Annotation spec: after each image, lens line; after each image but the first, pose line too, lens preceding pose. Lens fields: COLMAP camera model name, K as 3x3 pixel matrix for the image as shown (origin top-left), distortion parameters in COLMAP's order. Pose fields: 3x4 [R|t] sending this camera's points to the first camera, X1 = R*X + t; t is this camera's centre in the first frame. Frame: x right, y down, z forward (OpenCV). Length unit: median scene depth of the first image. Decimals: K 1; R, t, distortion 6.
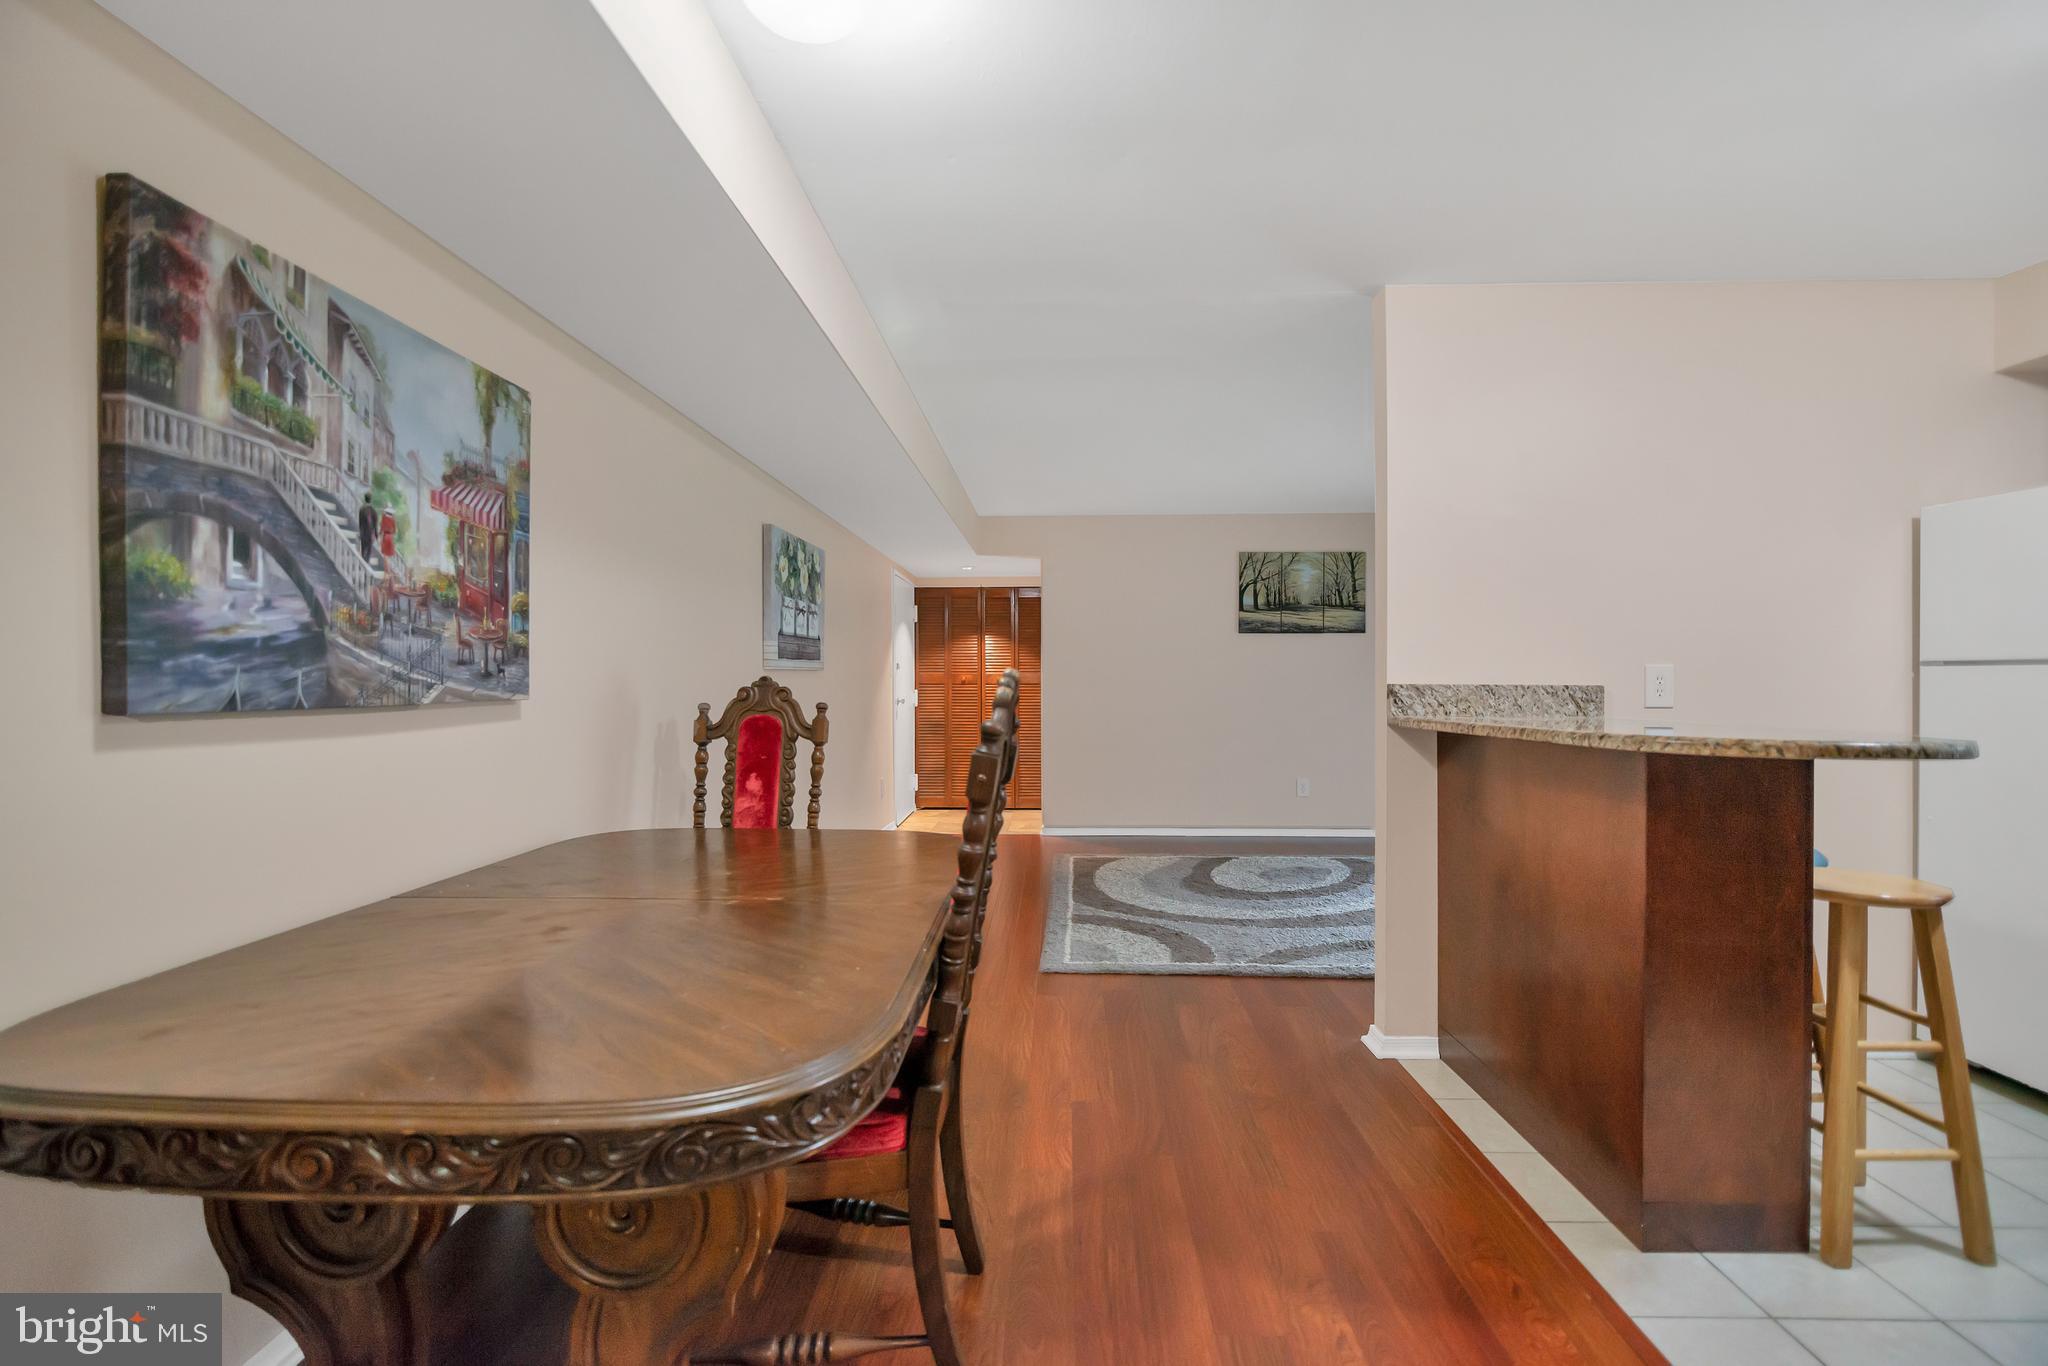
lens RADIAL K [[935.5, 0, 1009.0], [0, 935.5, 677.4], [0, 0, 1]] dist [-0.001729, -0.000204]
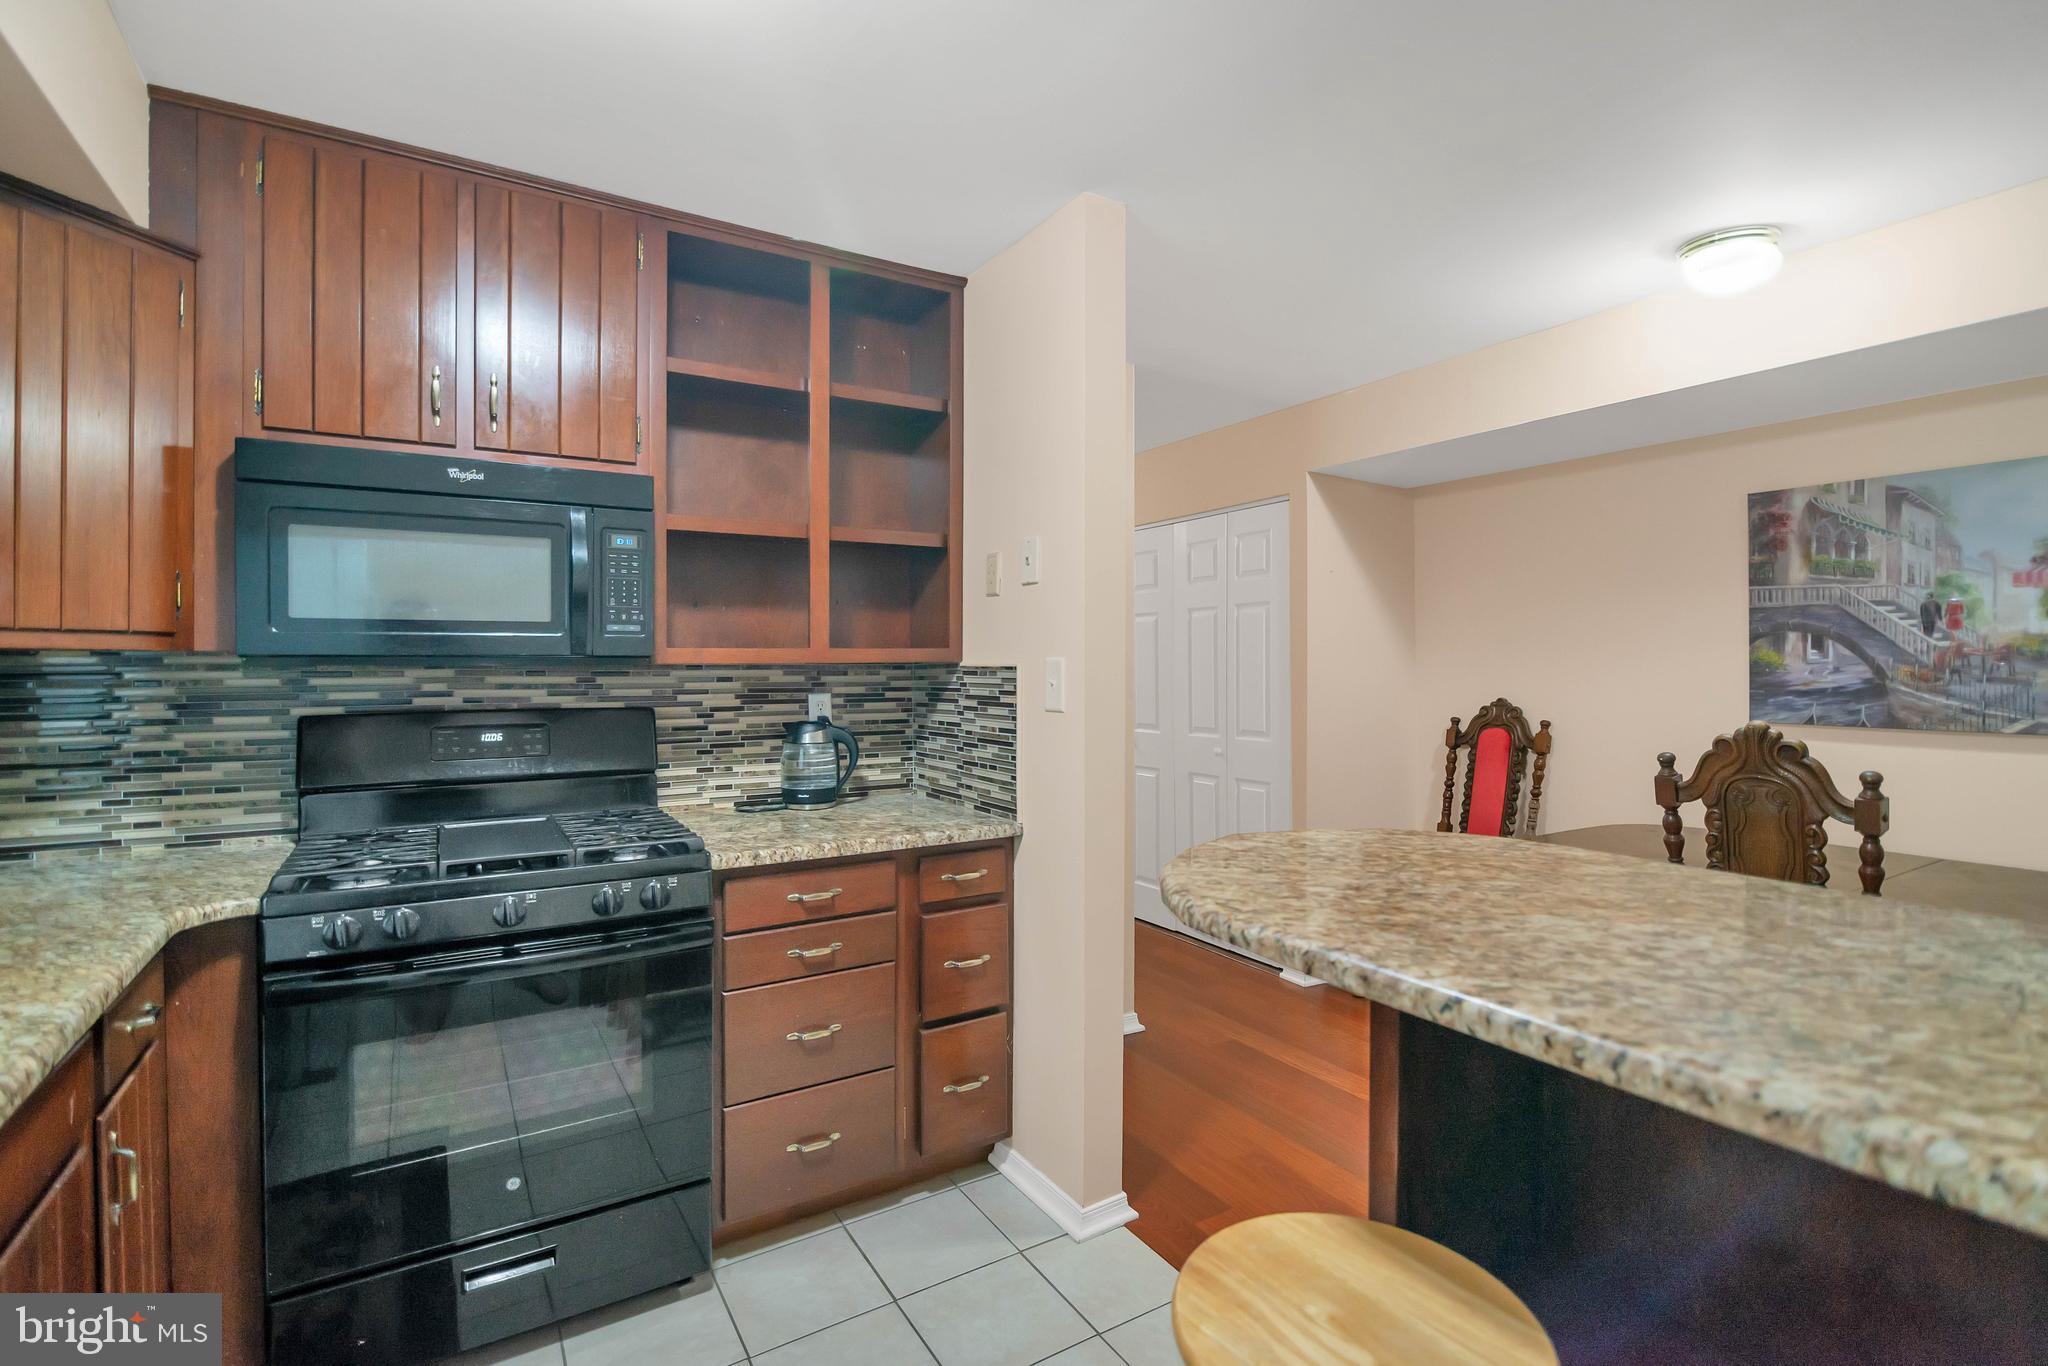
lens RADIAL K [[965.1, 0, 1021.2], [0, 965.1, 668.8], [0, 0, 1]] dist [-0.015039, -0.000455]
pose [[-0.821053, 0.007633, -0.570801, 1.283698], [0.005053, 0.999969, 0.006103, -0.077422], [0.570829, 0.002127, -0.821066, 1.267577]]
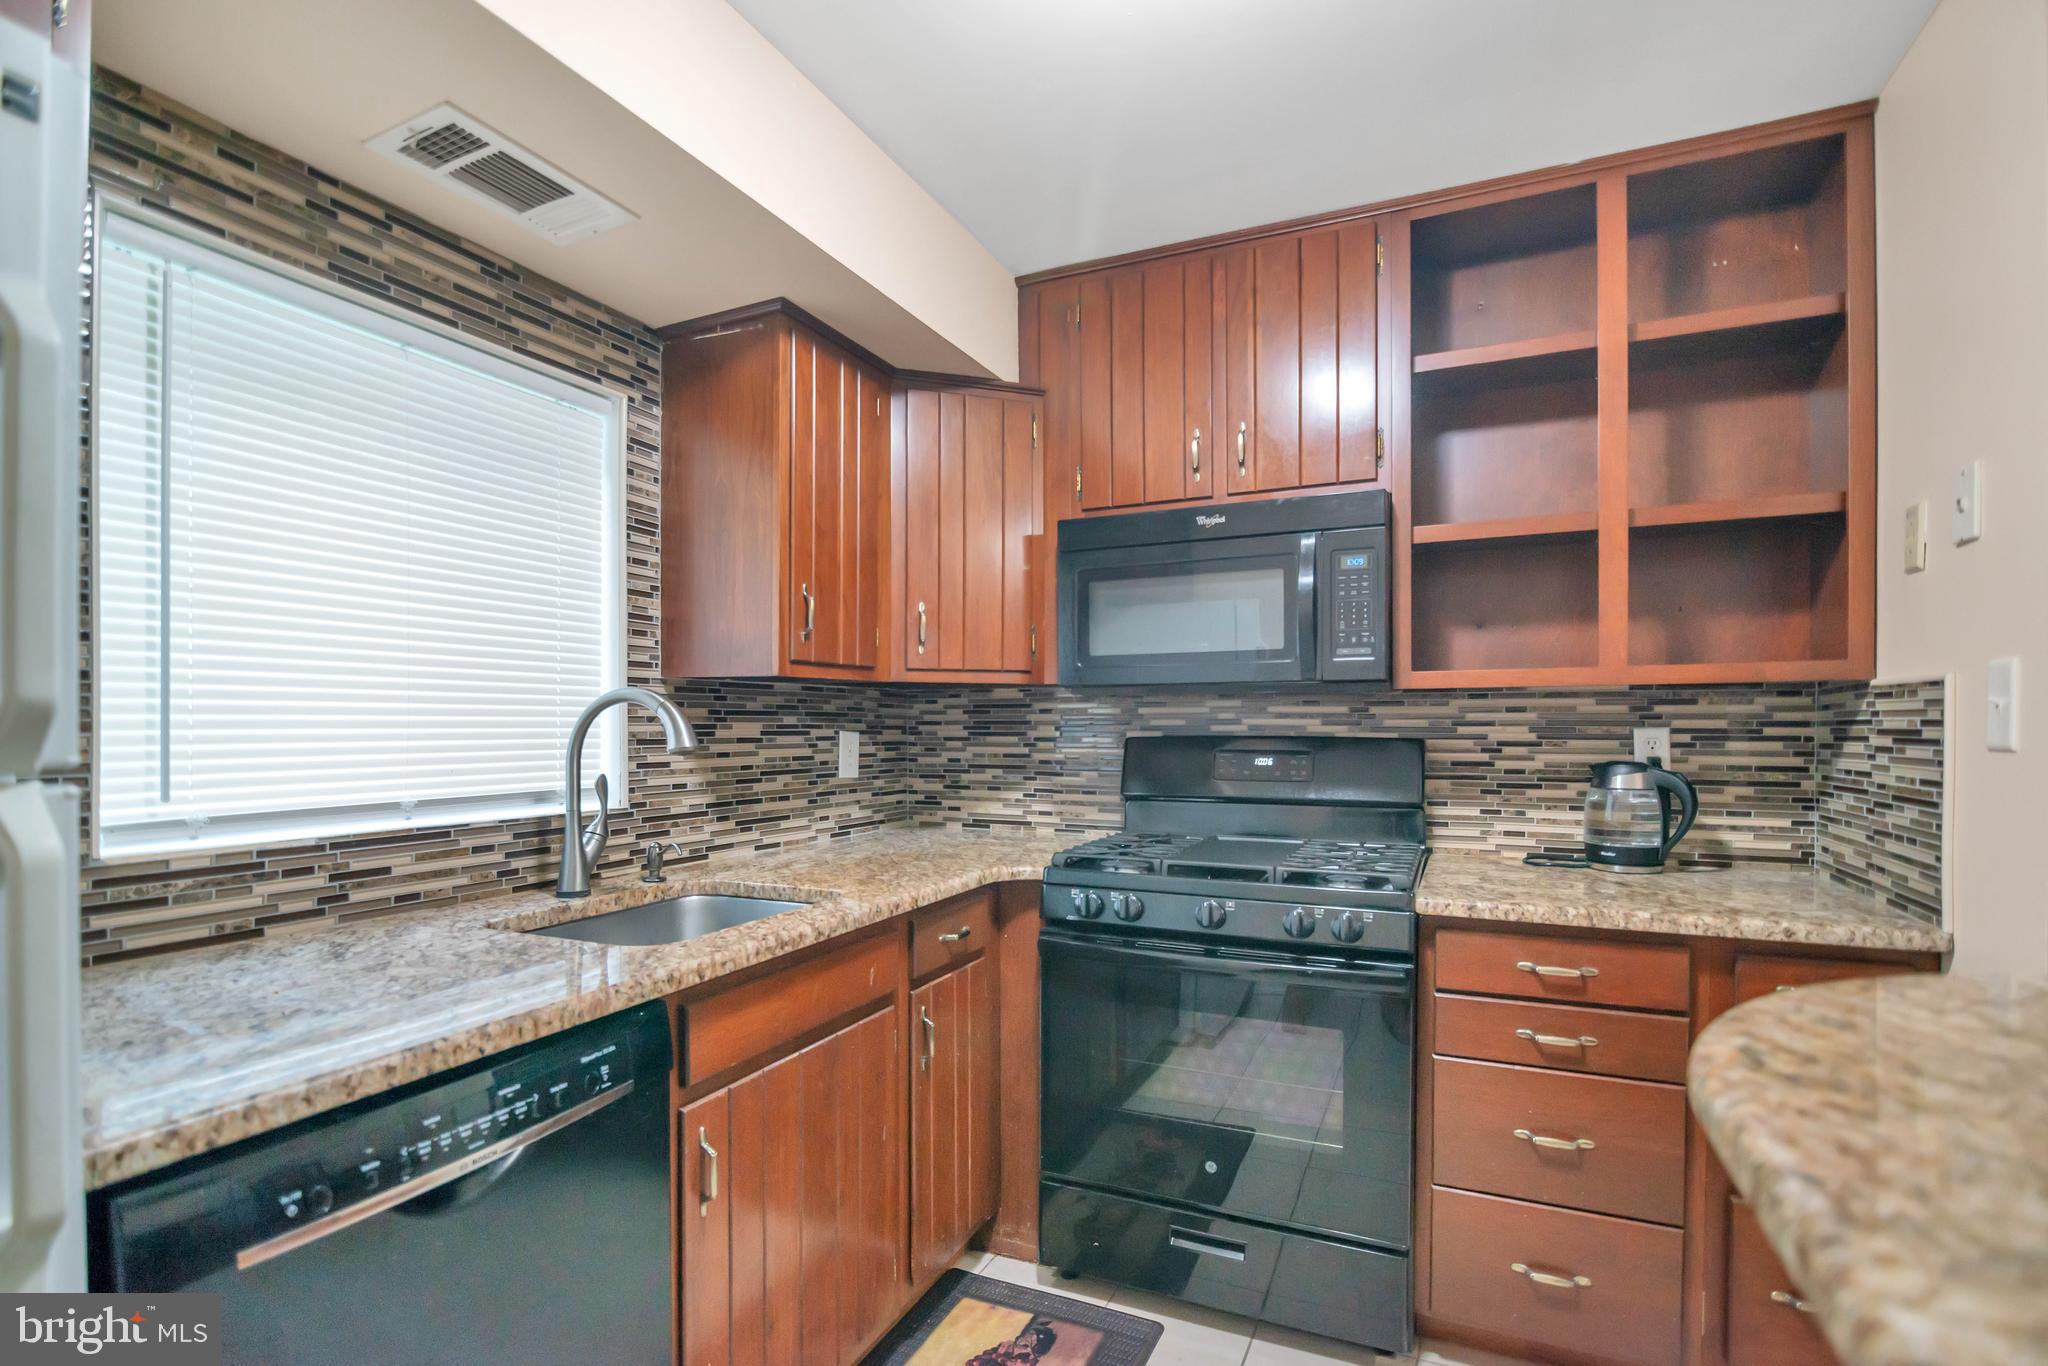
lens RADIAL K [[957.7, 0, 996.3], [0, 957.7, 727.4], [0, 0, 1]] dist [-0.011110, -0.001091]
pose [[-0.922169, 0.002651, 0.386779, 0.988647], [0.003787, 0.999990, 0.002173, -0.039616], [-0.386770, 0.003469, -0.922170, 1.235051]]
